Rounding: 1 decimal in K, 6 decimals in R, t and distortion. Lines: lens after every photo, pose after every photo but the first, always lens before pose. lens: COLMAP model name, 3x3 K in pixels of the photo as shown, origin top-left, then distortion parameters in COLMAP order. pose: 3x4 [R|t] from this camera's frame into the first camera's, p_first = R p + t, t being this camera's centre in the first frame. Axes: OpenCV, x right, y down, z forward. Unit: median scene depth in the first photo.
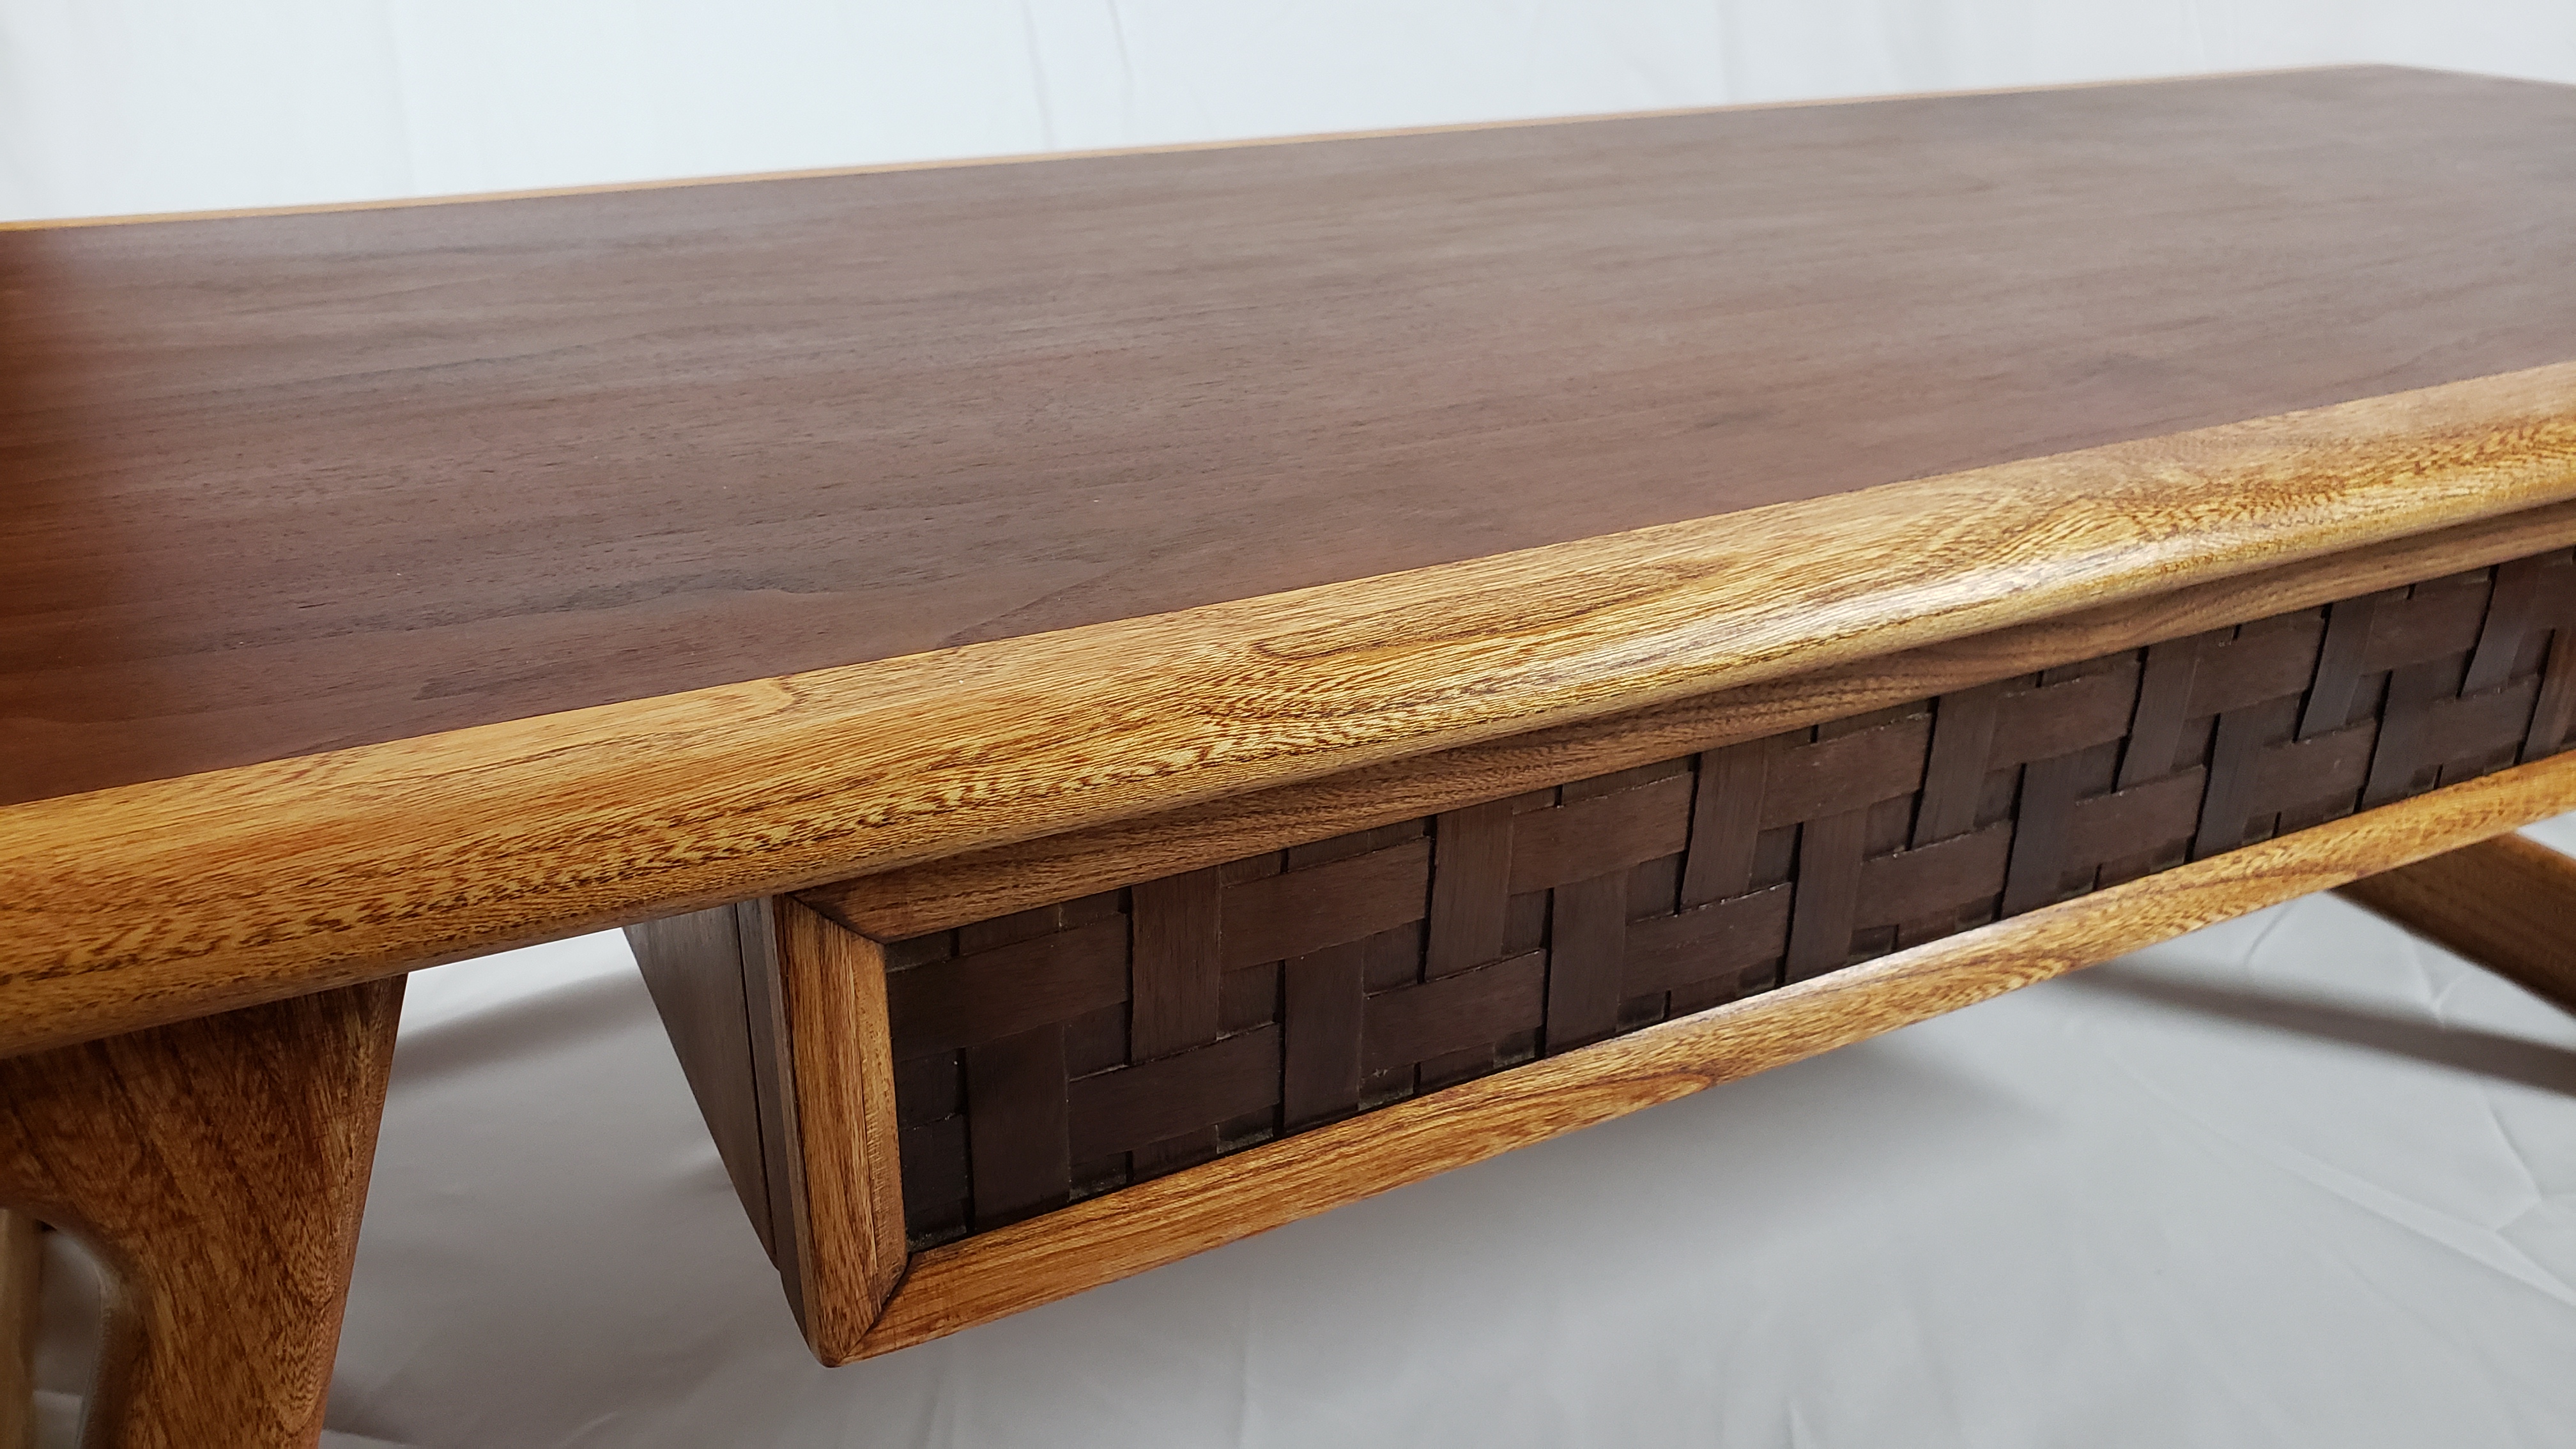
lens RADIAL K [[2018.9, 0, 1288.0], [0, 2018.9, 724.5], [0, 0, 1]] dist [0.091052, -0.255930]
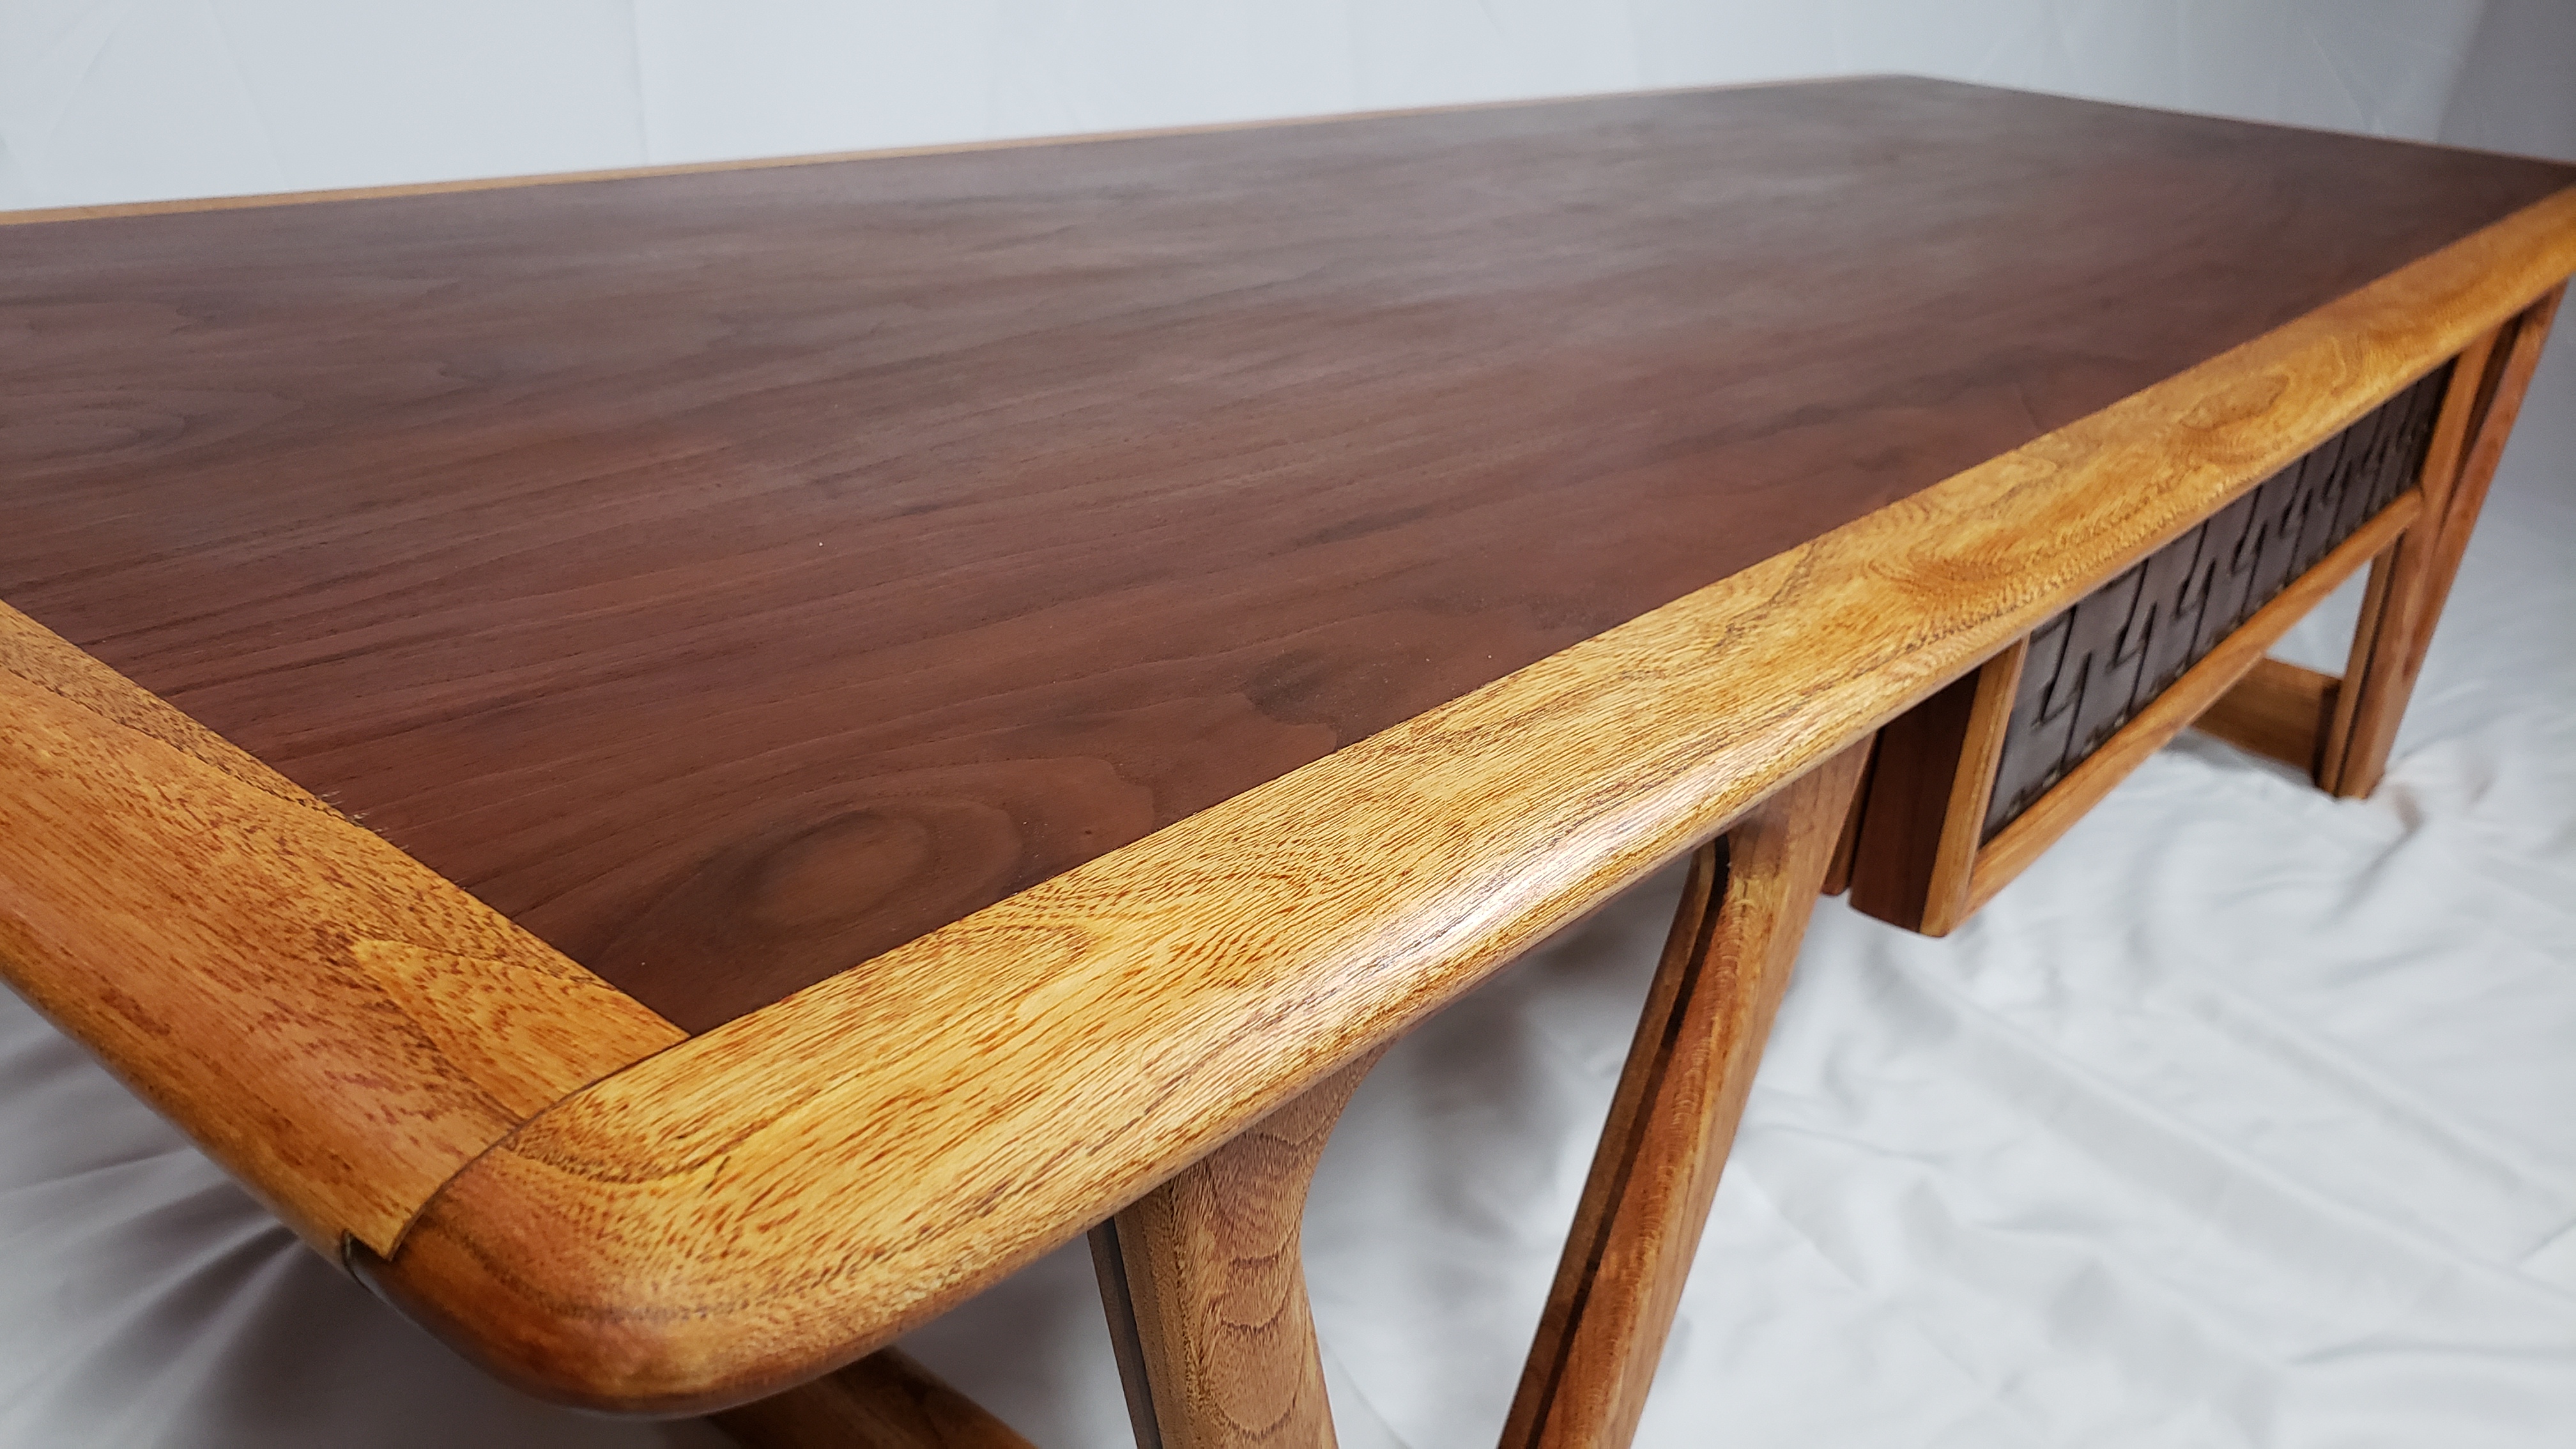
lens RADIAL K [[2051.0, 0, 1263.3], [0, 2051.0, 737.1], [0, 0, 1]] dist [0.051776, -0.077853]
pose [[0.914858, -0.105783, 0.389672, -1.042413], [0.104079, 0.994241, 0.025550, 0.069123], [-0.390131, 0.017182, 0.920599, -0.156762]]
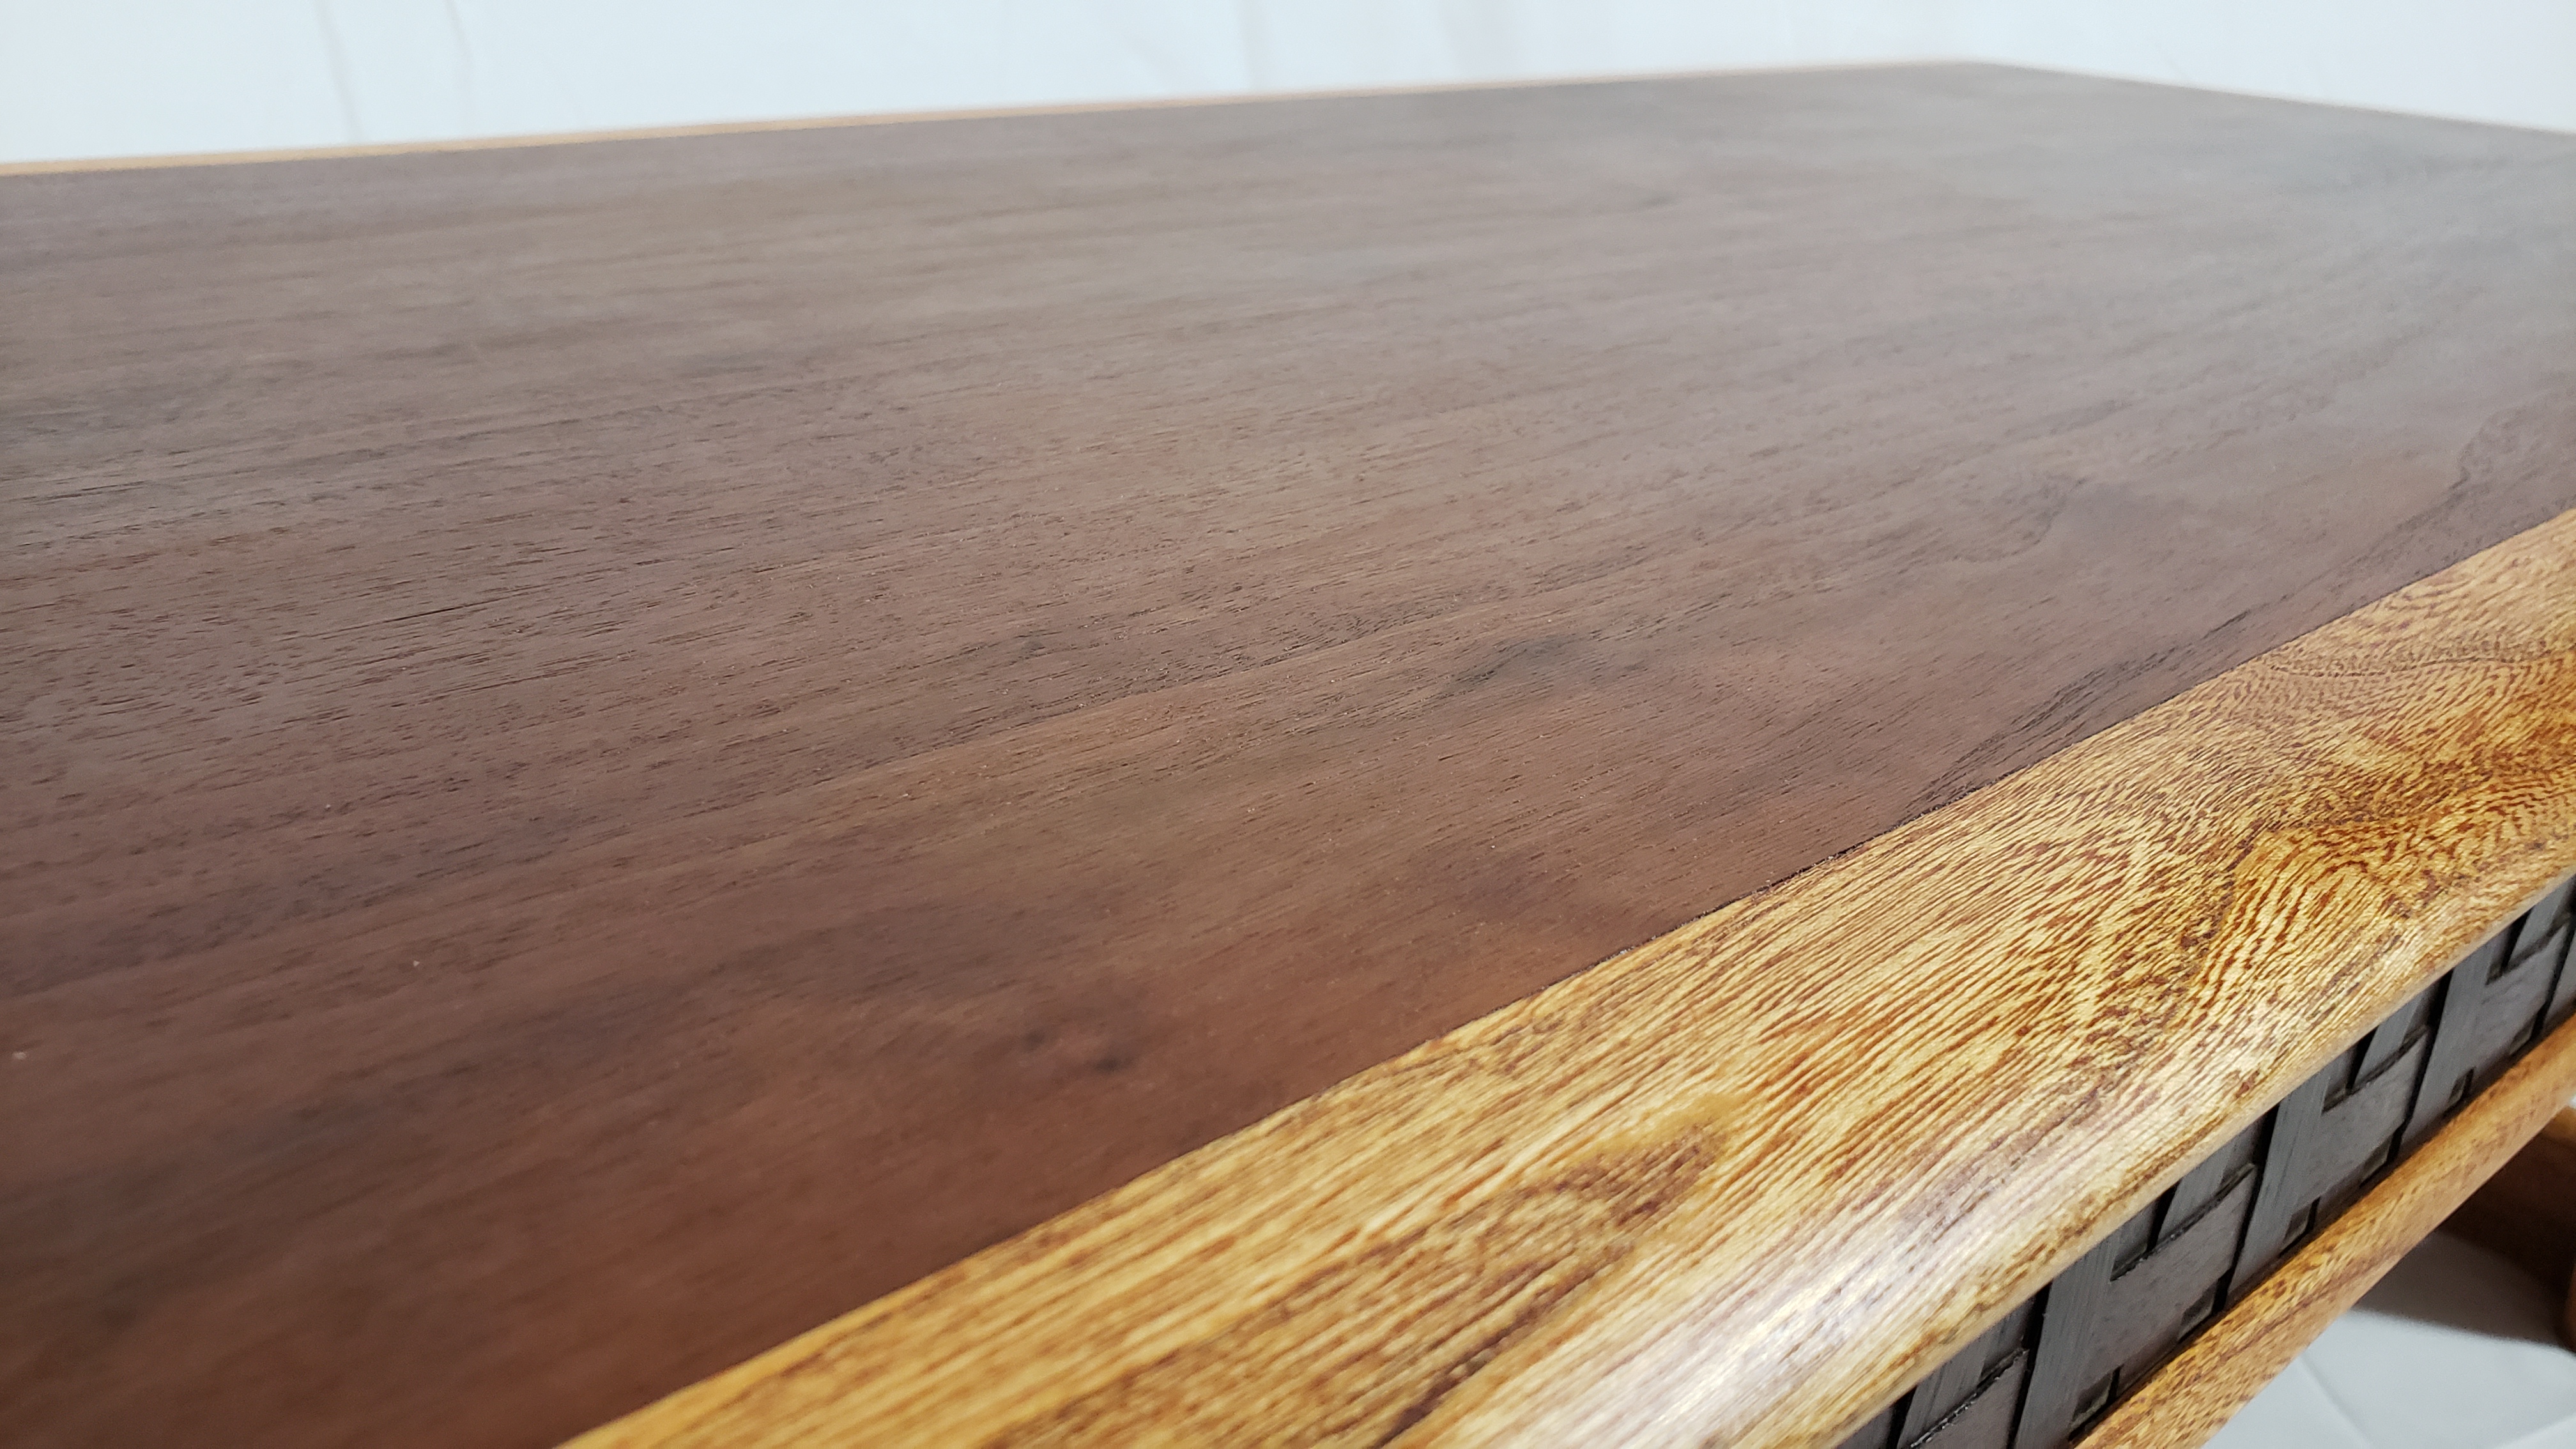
lens RADIAL K [[2051.0, 0, 1263.3], [0, 2051.0, 737.1], [0, 0, 1]] dist [0.051776, -0.077853]
pose [[0.969937, -0.063313, 0.234975, 0.035508], [0.063770, 0.997949, 0.005661, -0.147405], [-0.234852, 0.009493, 0.971985, 0.547166]]
